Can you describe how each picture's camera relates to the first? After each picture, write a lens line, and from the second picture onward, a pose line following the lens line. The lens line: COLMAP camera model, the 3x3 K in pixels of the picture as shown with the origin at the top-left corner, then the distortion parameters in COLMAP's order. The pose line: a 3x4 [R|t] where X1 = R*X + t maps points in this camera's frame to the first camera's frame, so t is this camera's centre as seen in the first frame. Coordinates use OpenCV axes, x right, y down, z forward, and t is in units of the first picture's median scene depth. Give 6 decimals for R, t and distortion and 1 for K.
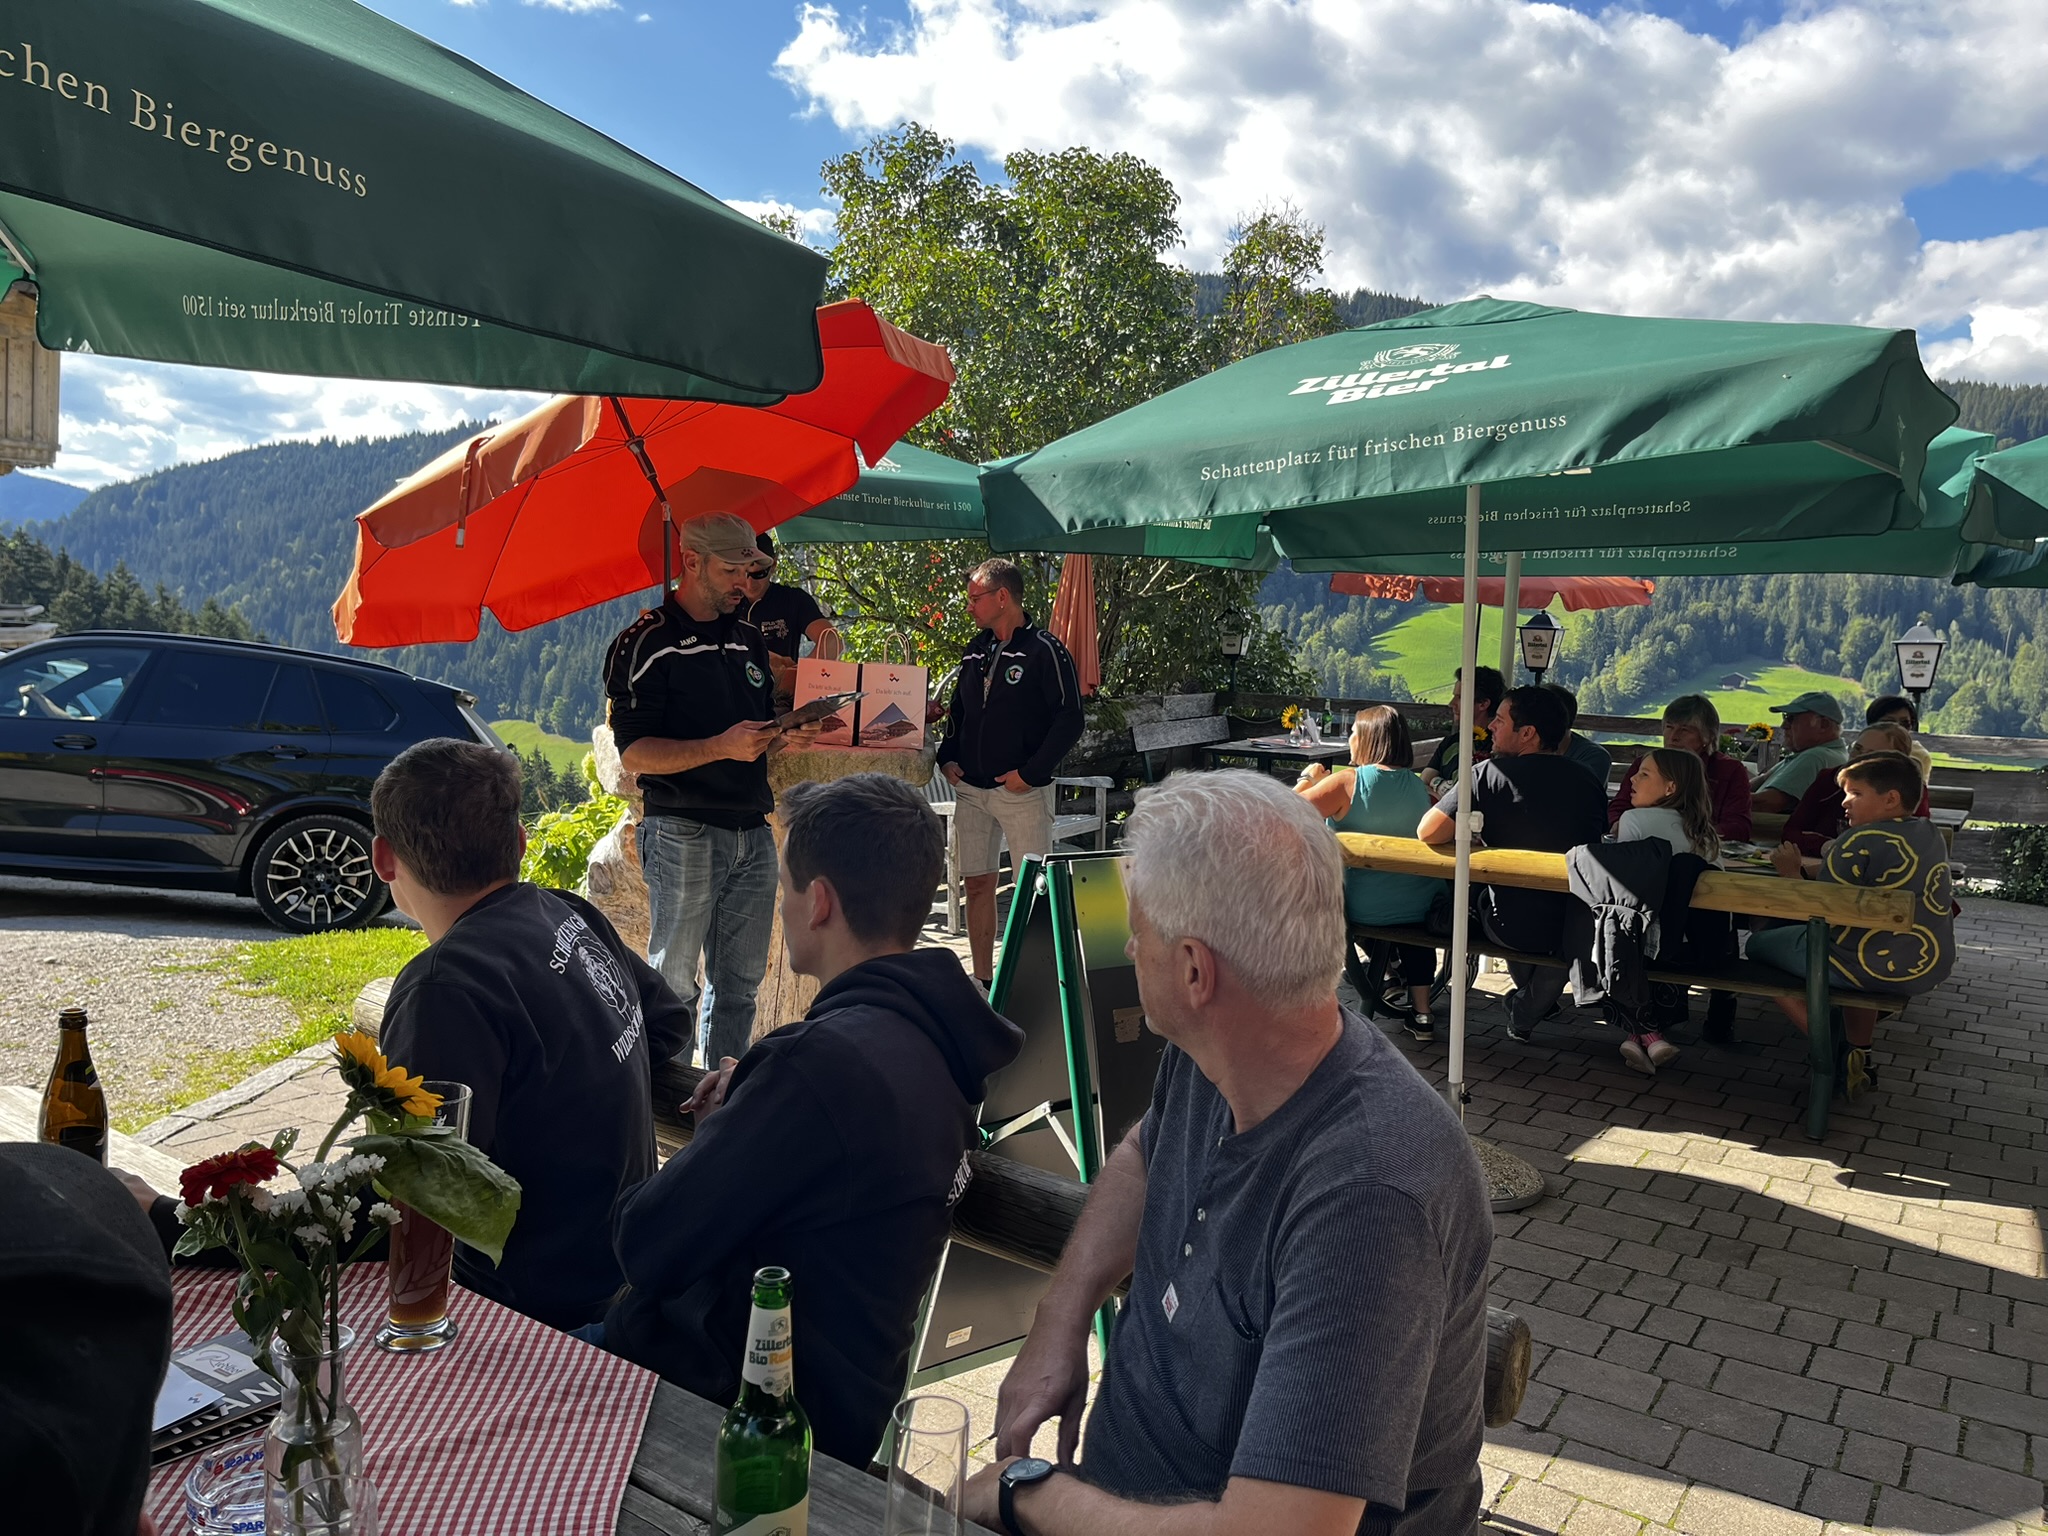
lens RADIAL K [[1534.5, 0, 1034.5], [0, 1534.5, 780.0], [0, 0, 1]] dist [0.067909, -0.087358]
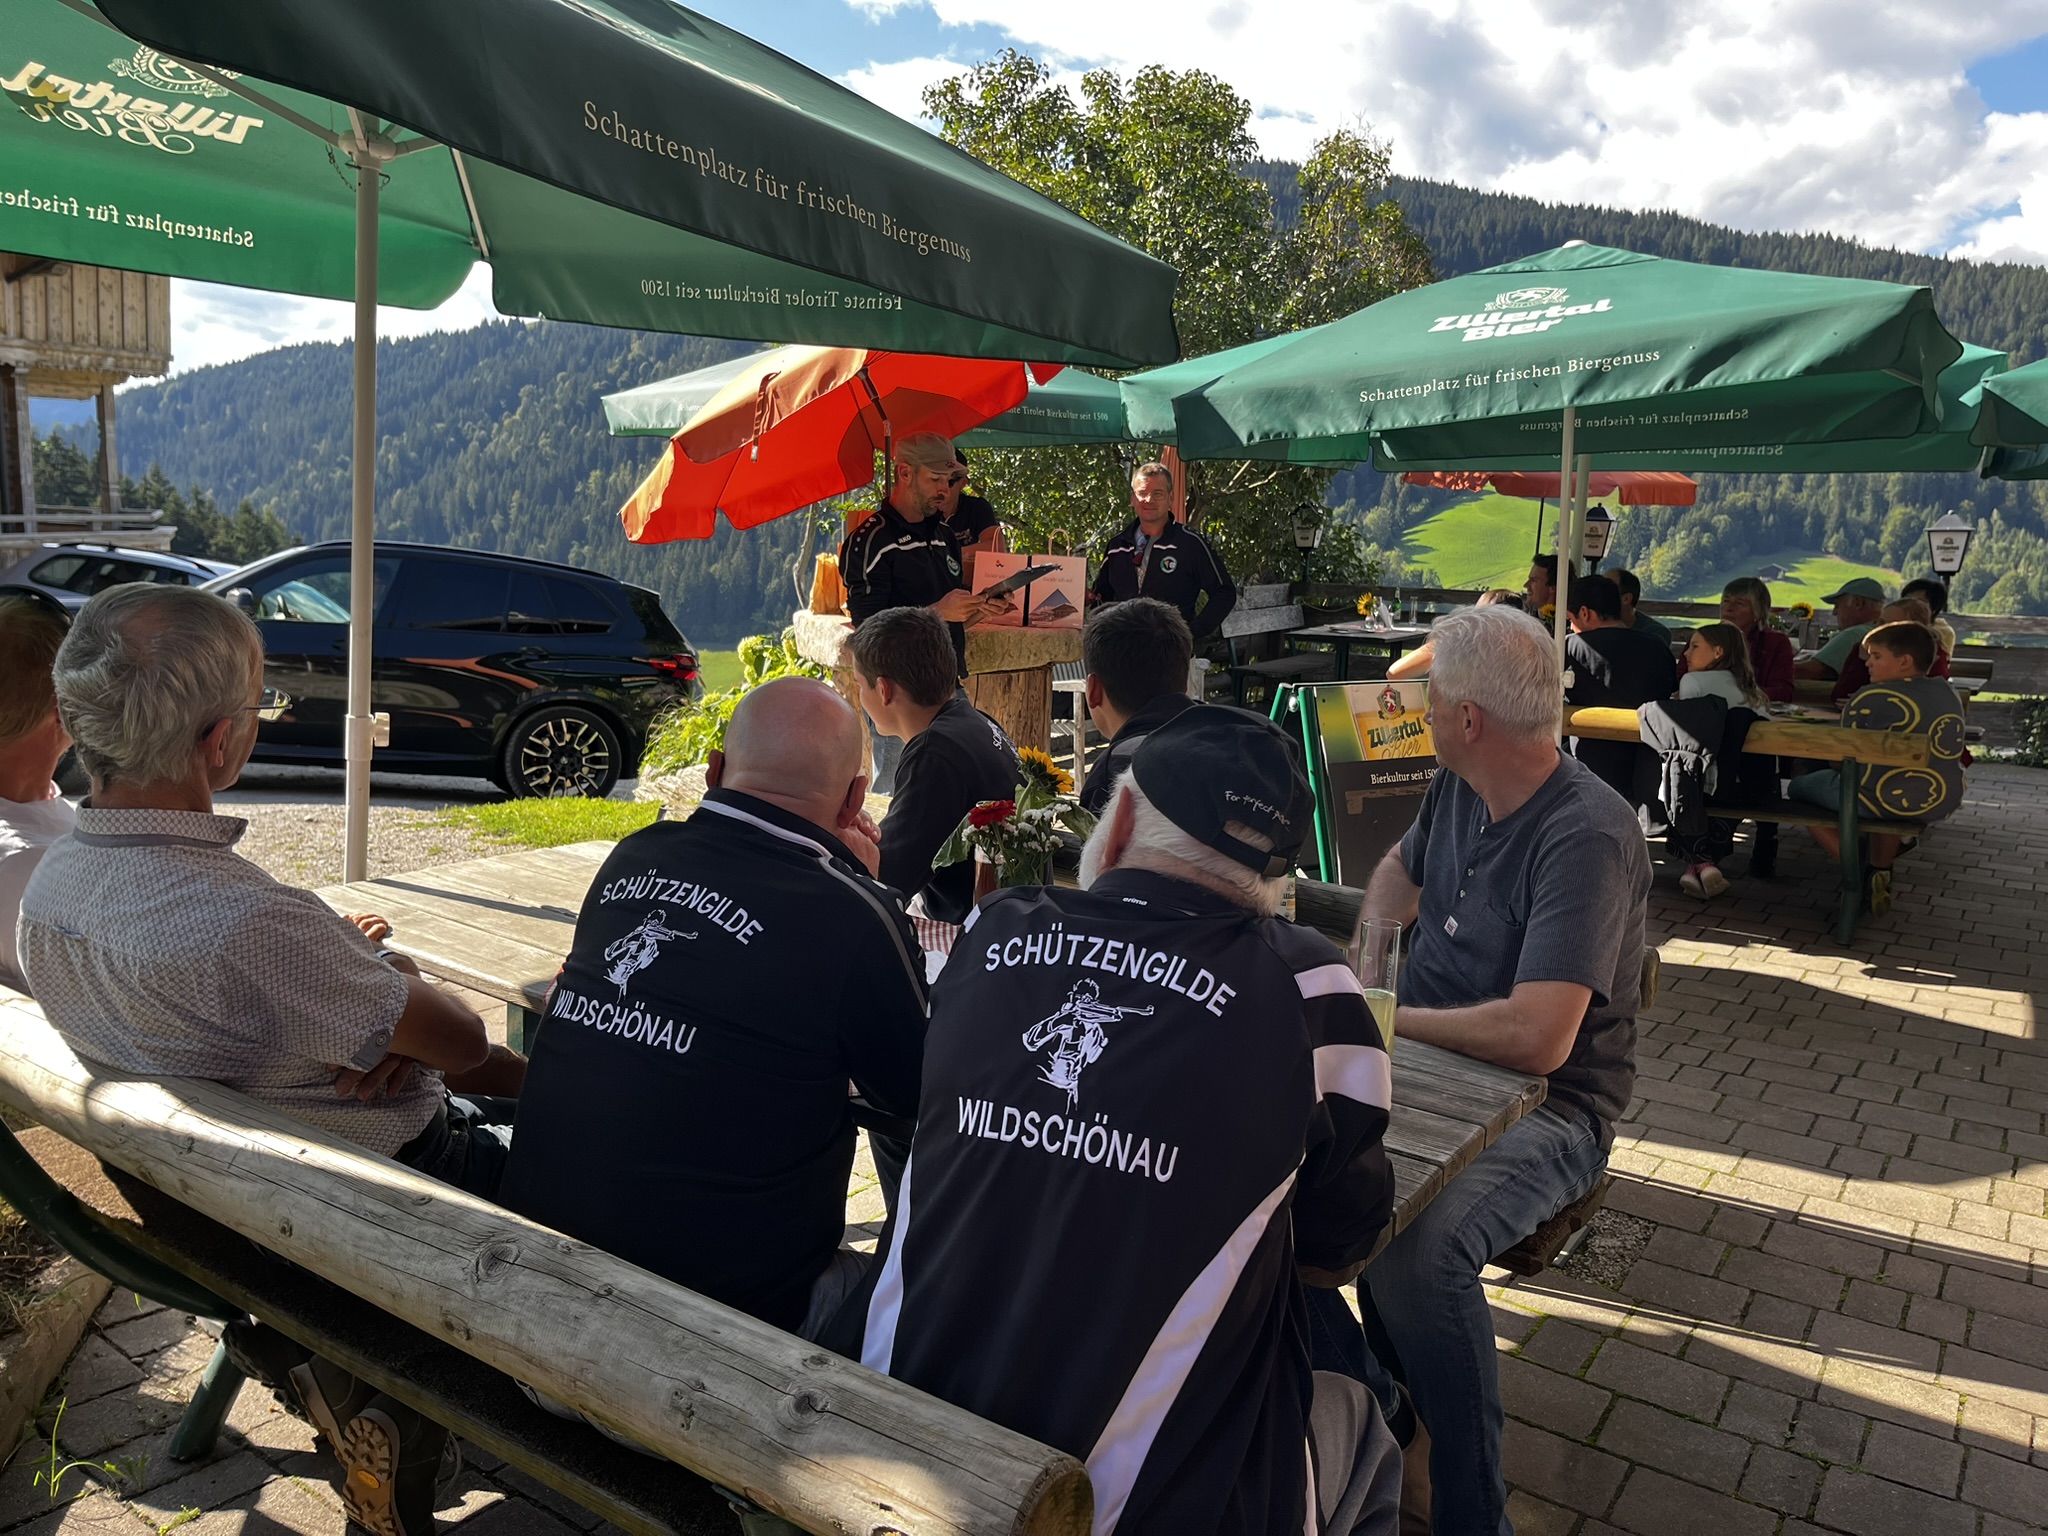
lens RADIAL K [[1534.5, 0, 1032.3], [0, 1534.5, 748.8], [0, 0, 1]] dist [0.067909, -0.087358]
pose [[0.999800, -0.005050, -0.019361, -0.094796], [0.005933, 0.998931, 0.045849, 0.019394], [0.019109, -0.045955, 0.998761, -0.191437]]
